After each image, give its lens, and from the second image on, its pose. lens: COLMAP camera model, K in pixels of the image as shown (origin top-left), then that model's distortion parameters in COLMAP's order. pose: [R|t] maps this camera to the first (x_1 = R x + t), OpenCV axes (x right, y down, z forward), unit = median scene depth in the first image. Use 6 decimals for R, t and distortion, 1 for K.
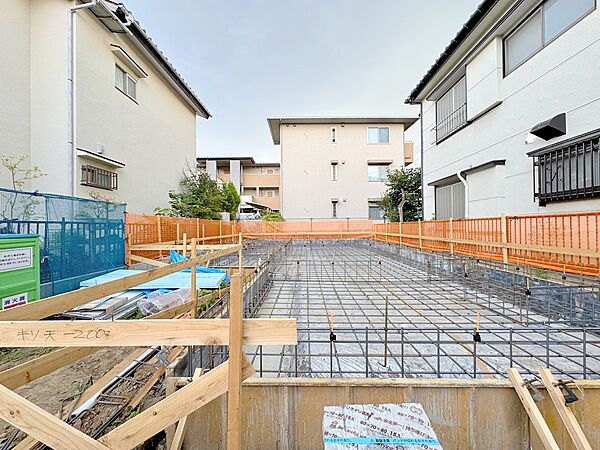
lens RADIAL K [[240.5, 0, 300.0], [0, 240.5, 225.0], [0, 0, 1]] dist [0.001172, 0.000016]
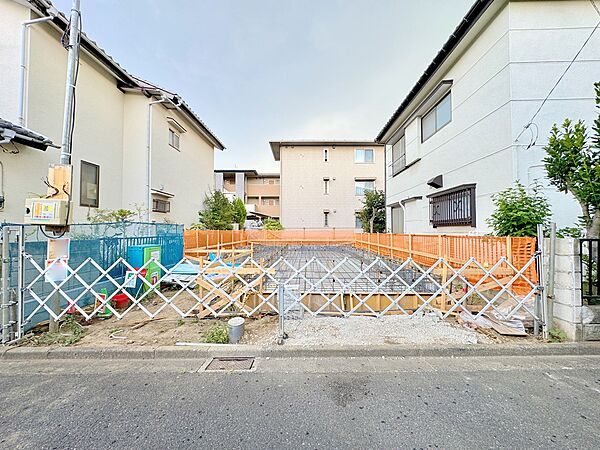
lens RADIAL K [[240.5, 0, 300.0], [0, 240.5, 225.0], [0, 0, 1]] dist [0.001172, 0.000016]
pose [[0.999951, 0.009051, -0.004035, 0.037078], [-0.009114, 0.999833, -0.015815, -0.027223], [0.003891, 0.015851, 0.999867, -0.276346]]
